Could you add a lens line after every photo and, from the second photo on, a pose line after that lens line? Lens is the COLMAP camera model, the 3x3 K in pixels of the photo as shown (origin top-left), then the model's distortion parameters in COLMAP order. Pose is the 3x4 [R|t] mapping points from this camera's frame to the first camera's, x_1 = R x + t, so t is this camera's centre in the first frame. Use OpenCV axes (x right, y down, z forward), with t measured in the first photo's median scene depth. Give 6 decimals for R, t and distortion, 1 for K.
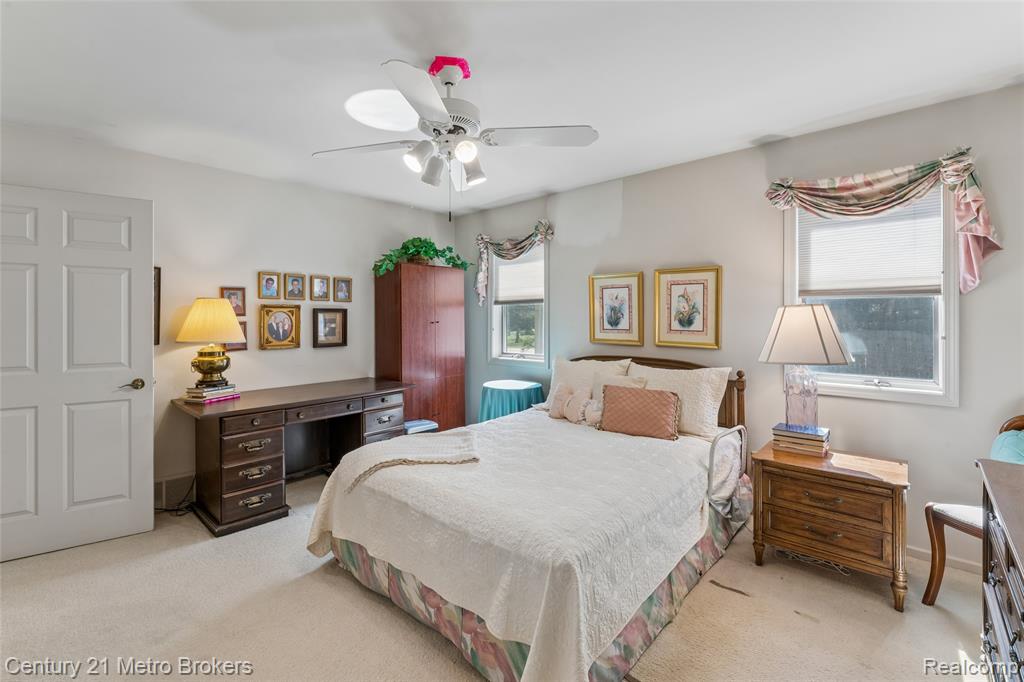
lens RADIAL K [[454.3, 0, 518.9], [0, 454.3, 327.6], [0, 0, 1]] dist [-0.005433, 0.001173]
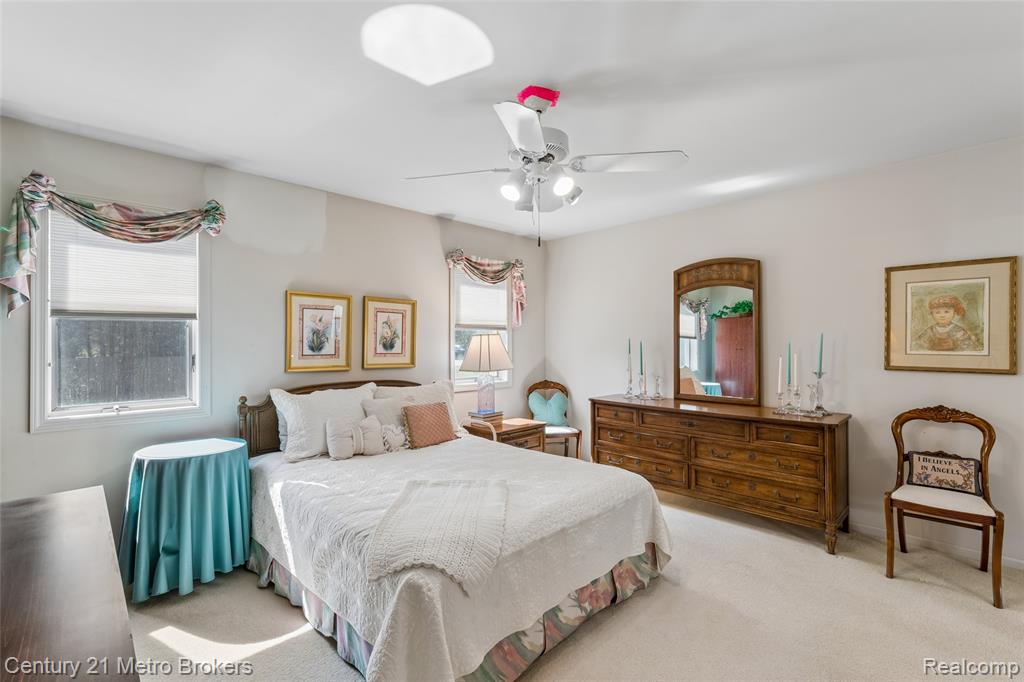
lens RADIAL K [[465.4, 0, 512.6], [0, 465.4, 338.2], [0, 0, 1]] dist [0.002004, -0.000334]
pose [[0.049186, 0.006326, 0.998770, -0.765722], [0.018236, 0.999808, -0.007231, -0.017000], [-0.998623, 0.018570, 0.049061, 0.627684]]
